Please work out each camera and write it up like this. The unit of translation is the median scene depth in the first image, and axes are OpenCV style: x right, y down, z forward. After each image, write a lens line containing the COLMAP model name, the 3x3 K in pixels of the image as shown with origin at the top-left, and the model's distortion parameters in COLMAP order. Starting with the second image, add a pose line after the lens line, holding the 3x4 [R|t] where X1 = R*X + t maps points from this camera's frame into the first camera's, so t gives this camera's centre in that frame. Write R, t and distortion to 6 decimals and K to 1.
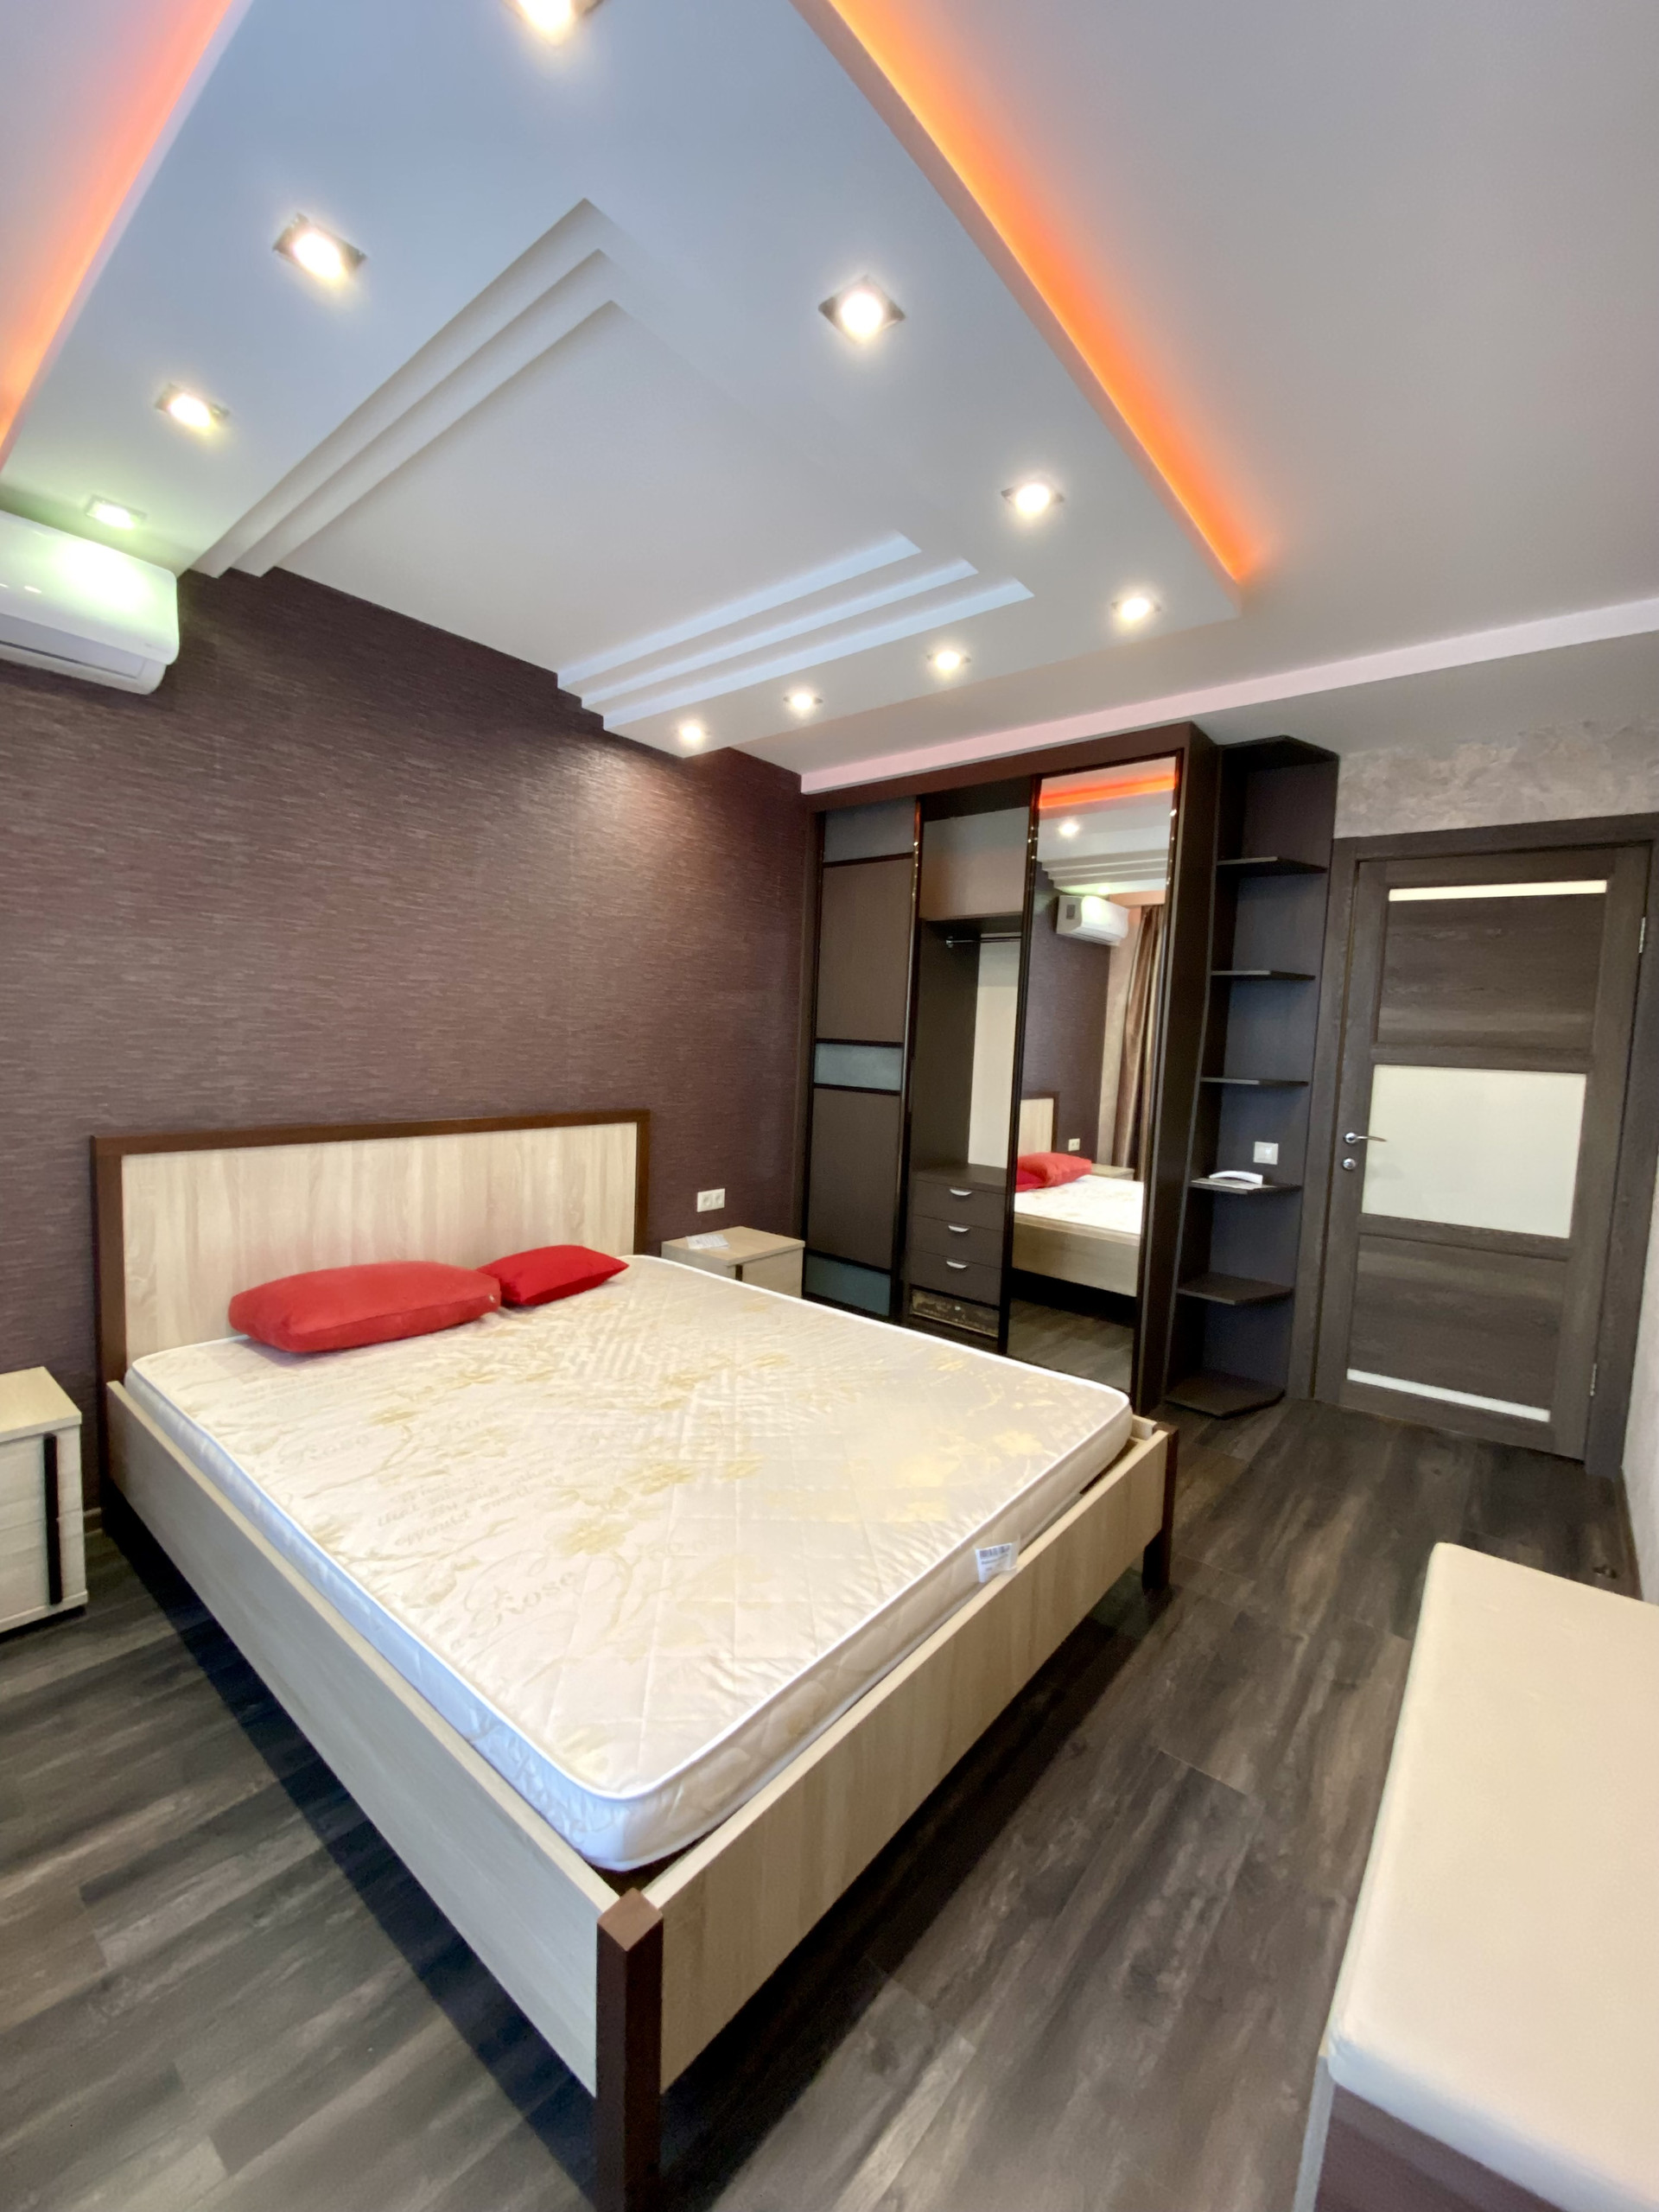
lens RADIAL K [[894.1, 0, 832.7], [0, 894.1, 1104.7], [0, 0, 1]] dist [0.003785, -0.000084]
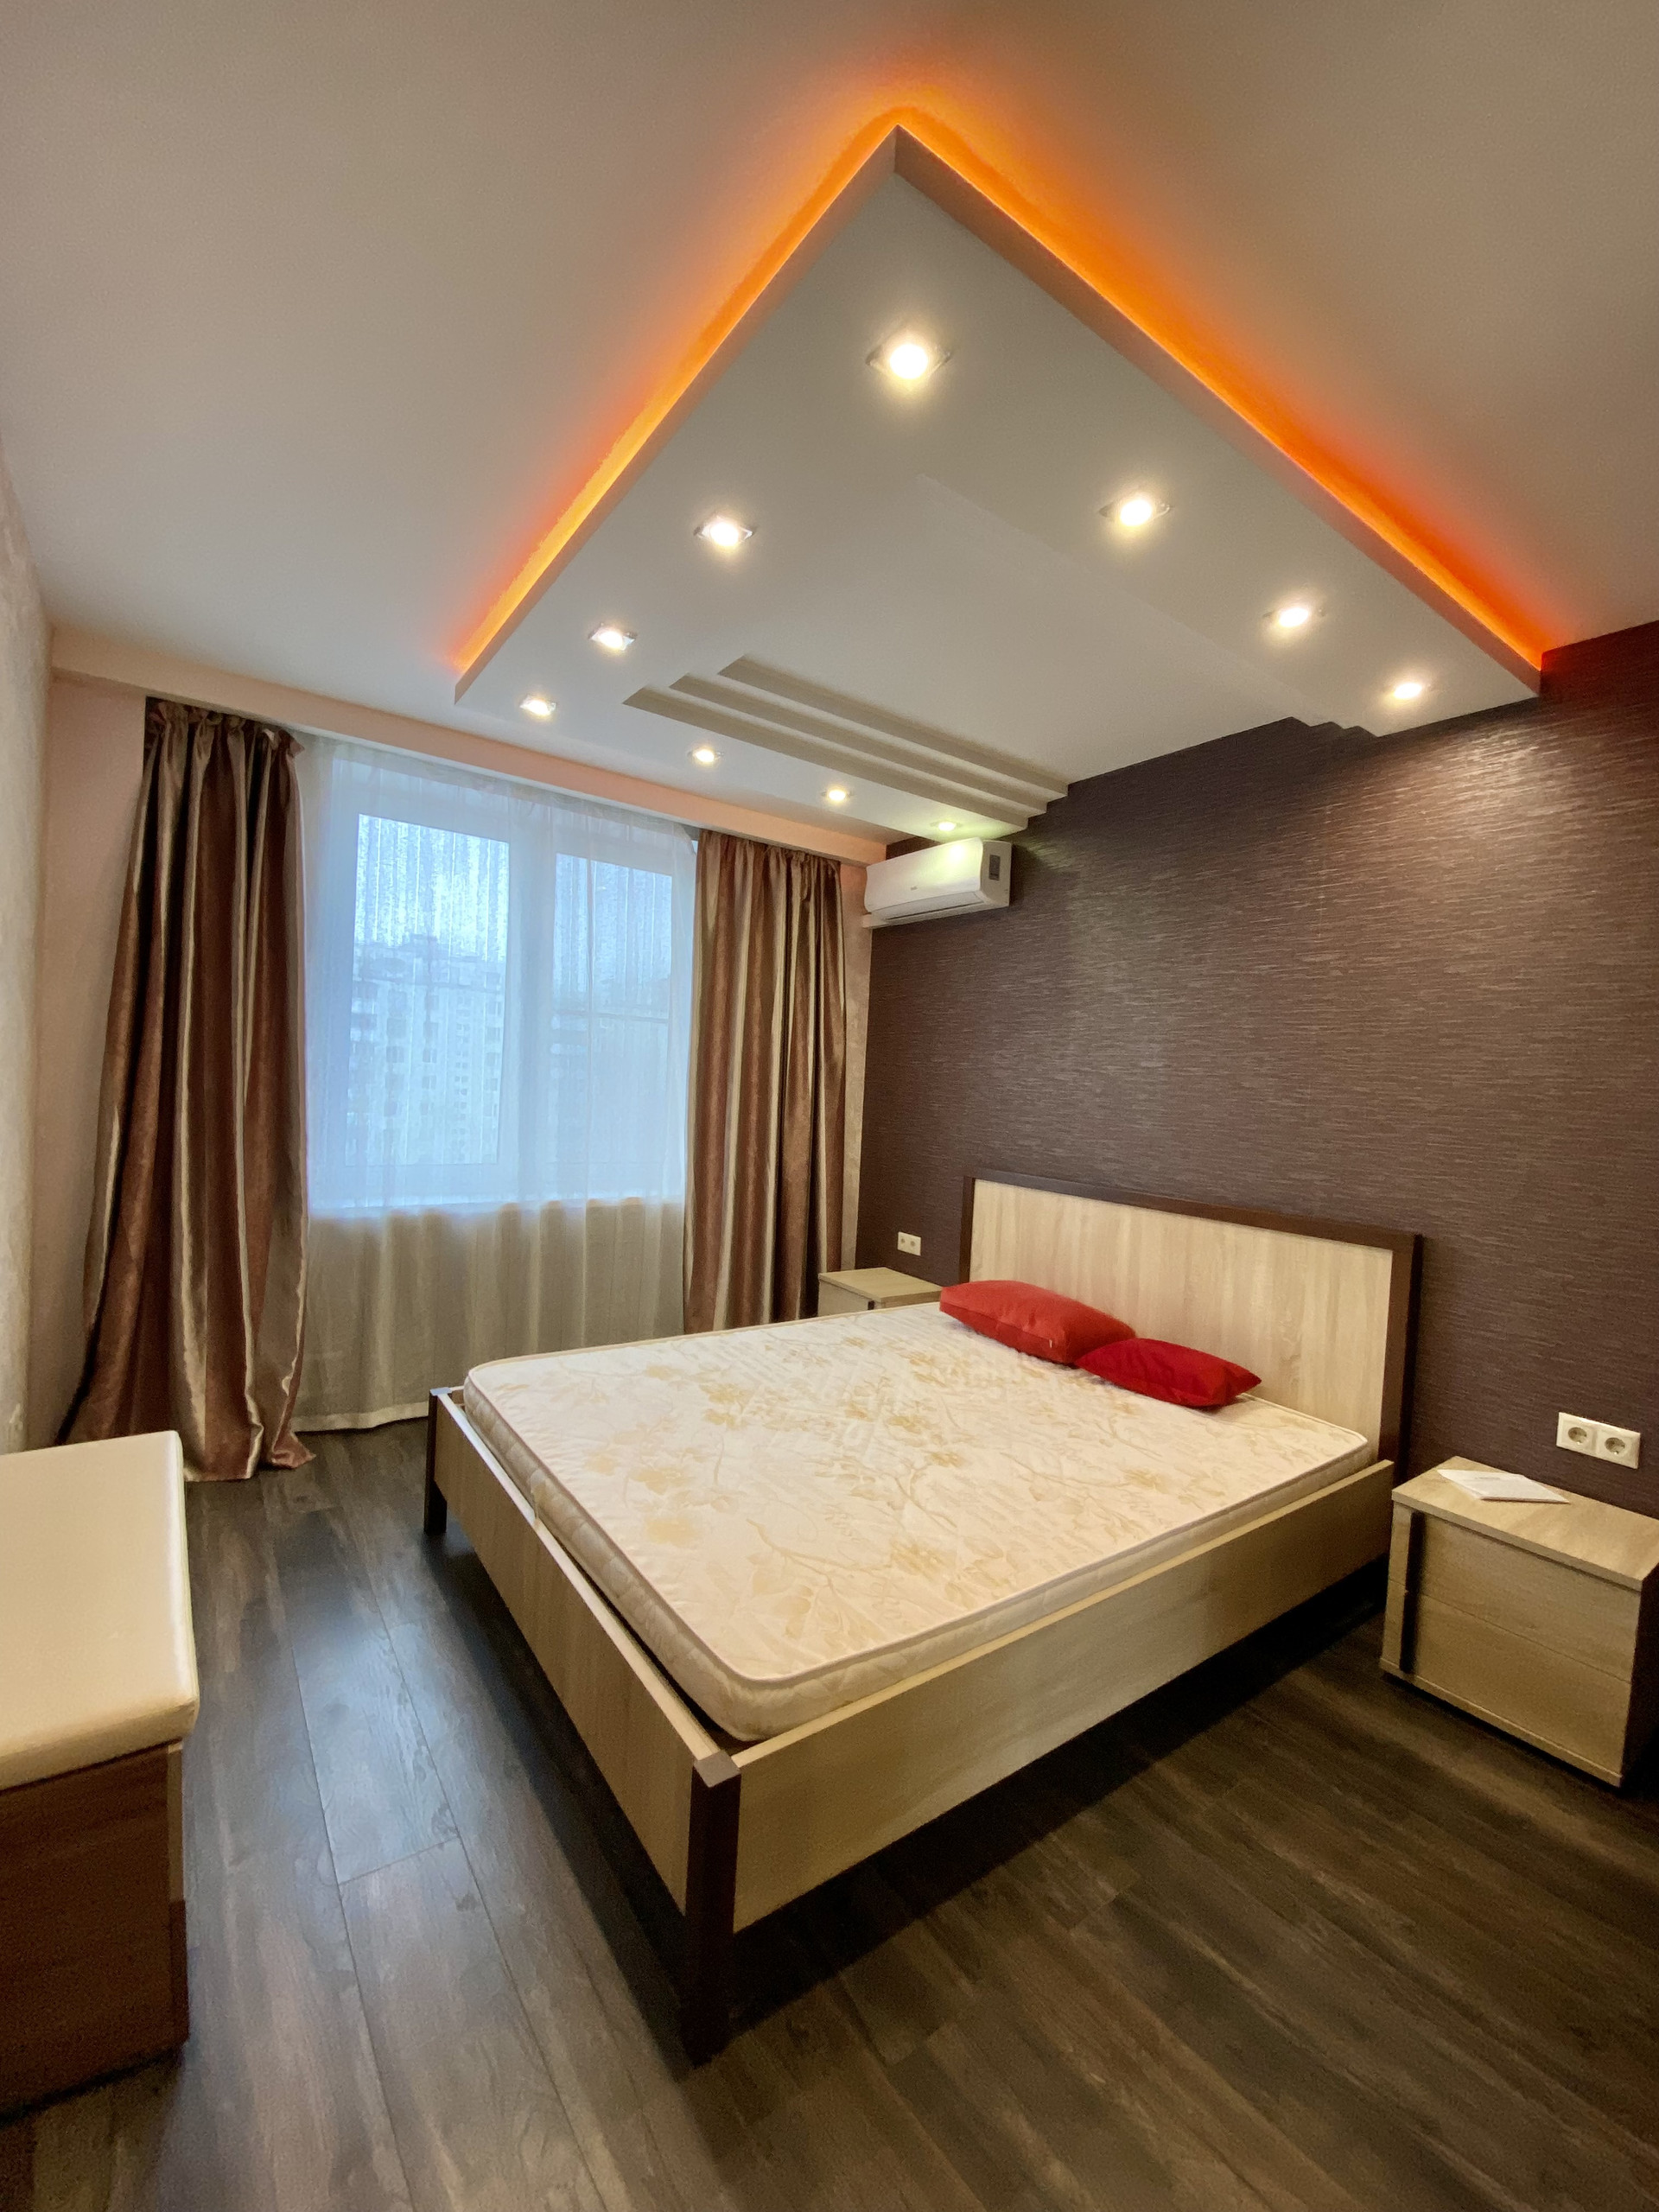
lens RADIAL K [[894.1, 0, 834.4], [0, 894.1, 1112.6], [0, 0, 1]] dist [0.003785, -0.000084]
pose [[-0.263498, -0.022030, -0.964408, 0.683246], [-0.144975, 0.989289, 0.017012, -0.042974], [0.953704, 0.144298, -0.263870, 0.888559]]
